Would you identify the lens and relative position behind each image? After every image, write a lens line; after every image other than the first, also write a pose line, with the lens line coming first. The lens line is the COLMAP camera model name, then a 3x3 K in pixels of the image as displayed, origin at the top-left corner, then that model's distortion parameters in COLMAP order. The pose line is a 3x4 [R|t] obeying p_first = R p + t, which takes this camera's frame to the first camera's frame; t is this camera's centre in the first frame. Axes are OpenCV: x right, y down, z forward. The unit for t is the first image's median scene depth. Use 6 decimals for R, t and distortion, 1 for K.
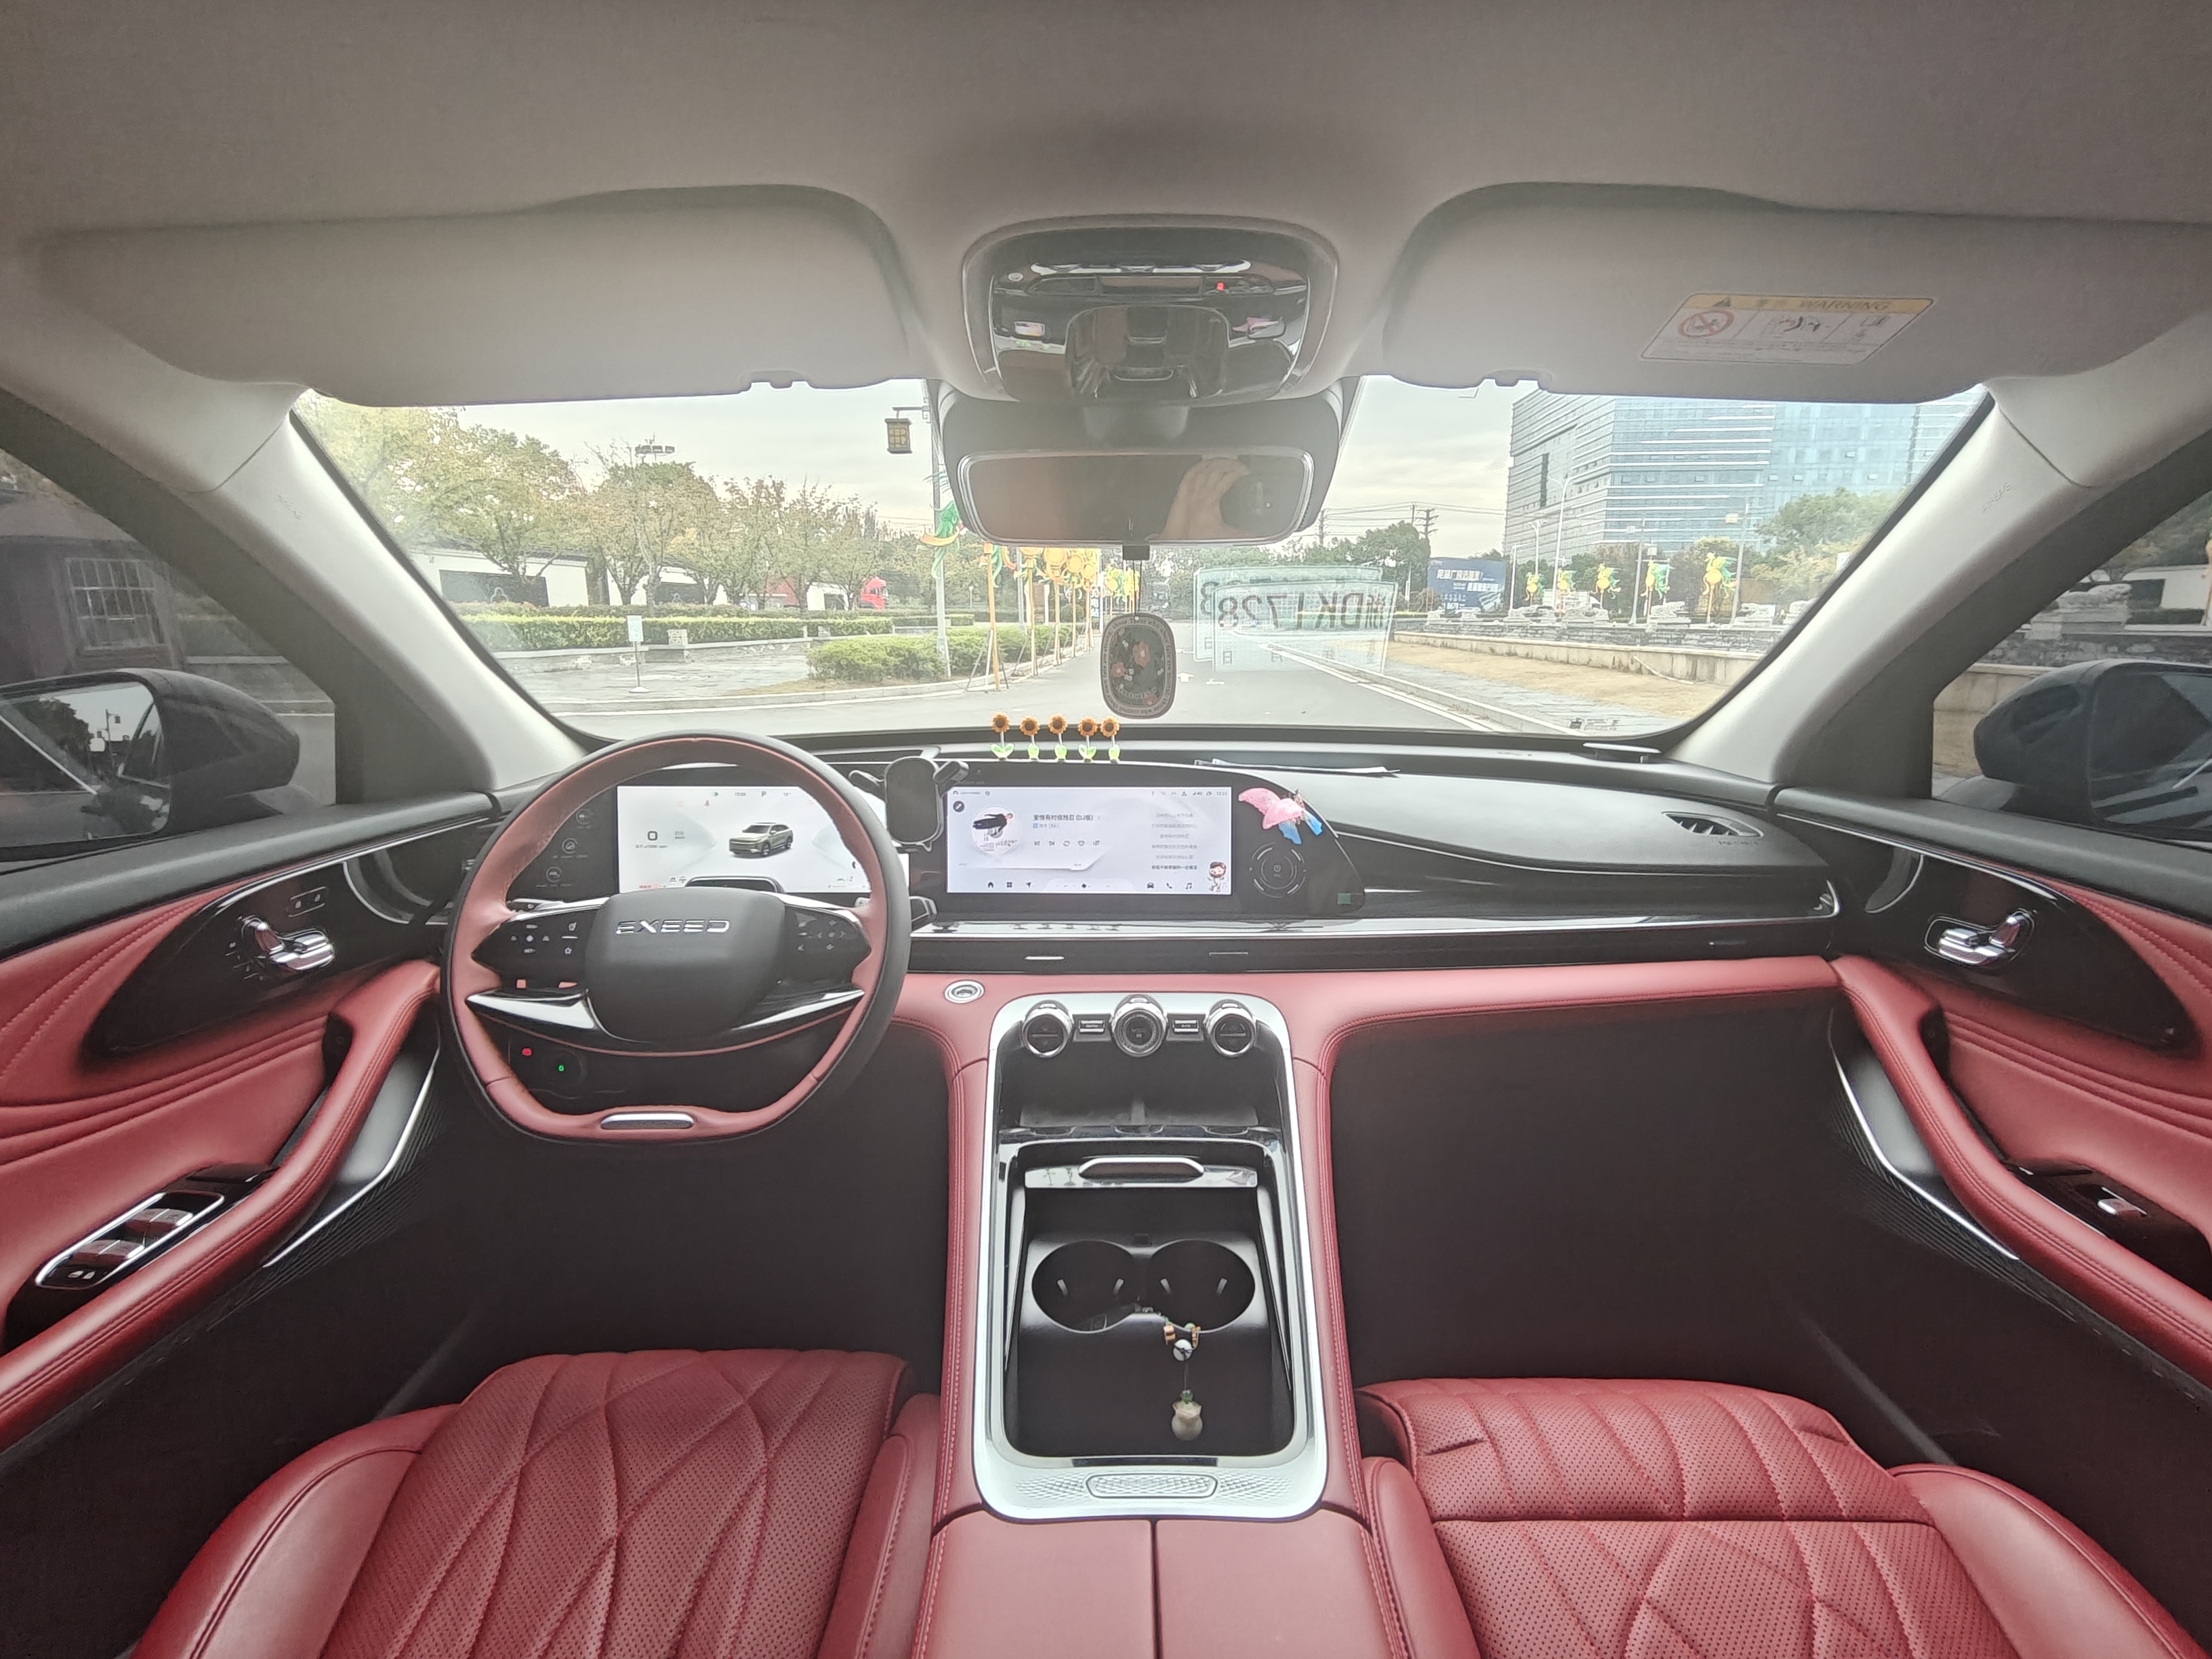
lens RADIAL K [[903.7, 0, 1106.0], [0, 903.7, 829.5], [0, 0, 1]] dist [-0.000109, 0.000015]
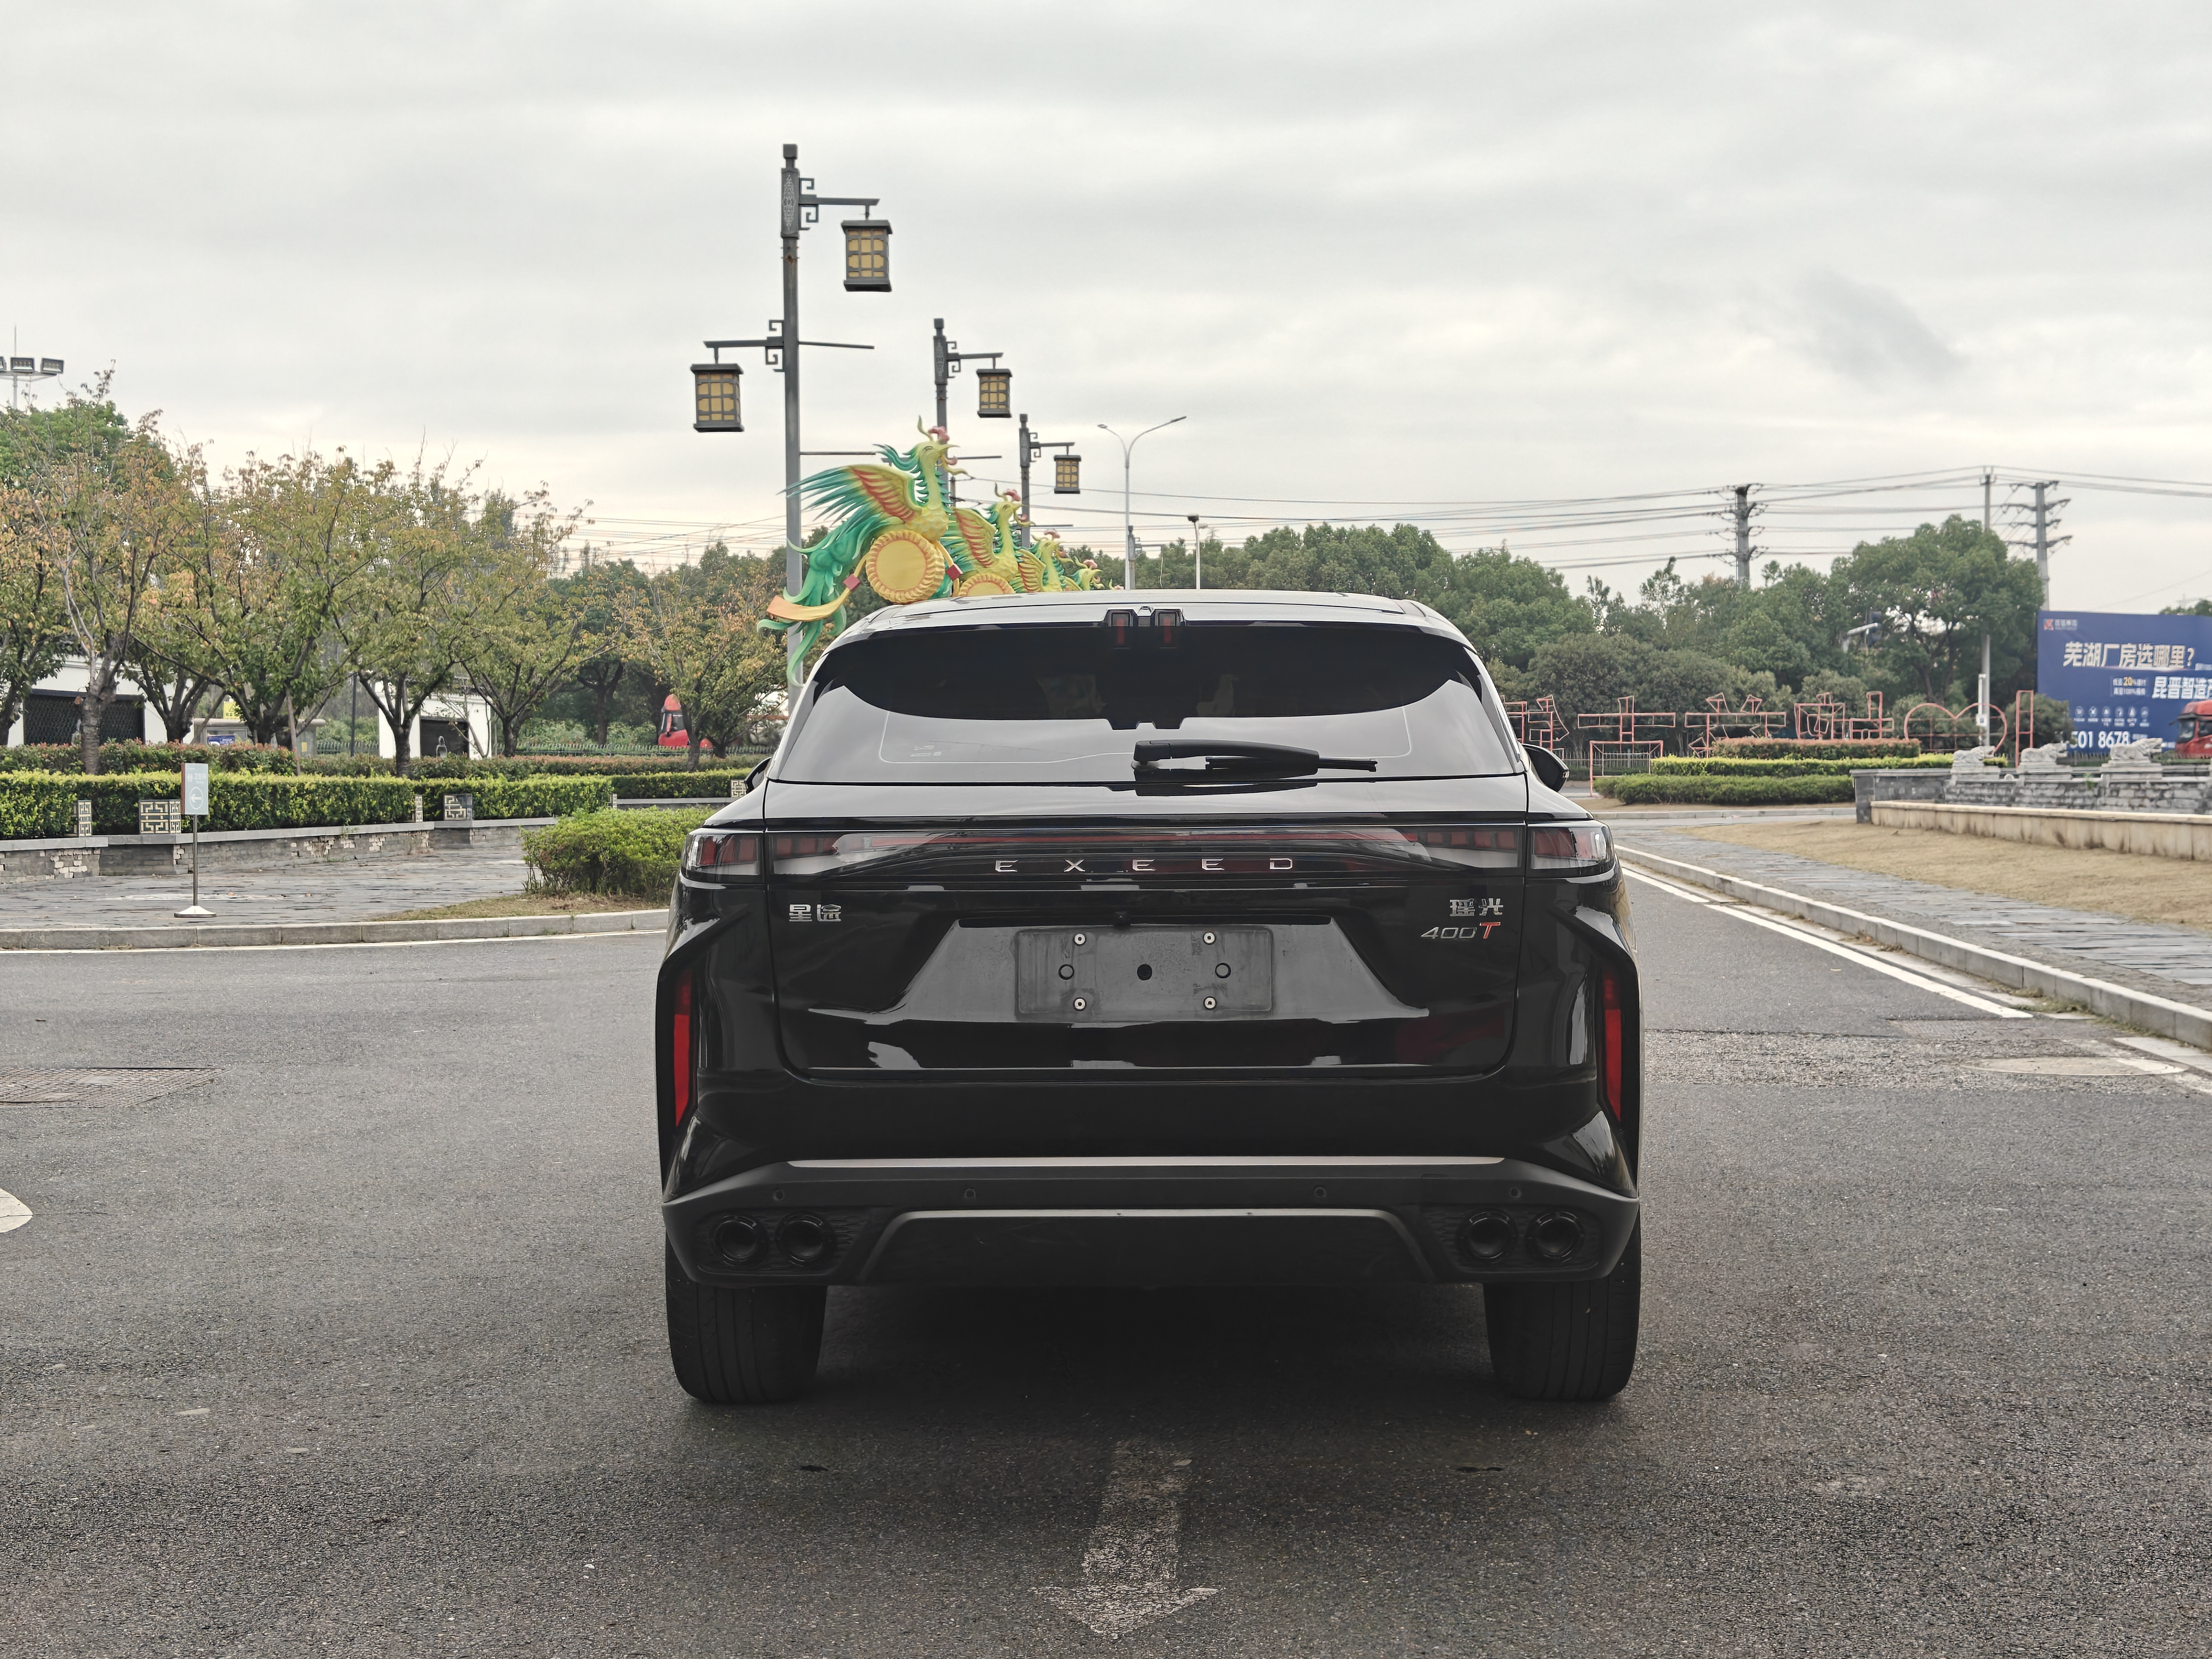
lens RADIAL K [[3047.3, 0, 1106.0], [0, 3047.3, 829.5], [0, 0, 1]] dist [0.021935, 0.038393]
pose [[0.999825, -0.004911, -0.018077, 0.002961], [0.000924, 0.976773, -0.214273, 0.093264], [0.018709, 0.214218, 0.976607, -0.365989]]
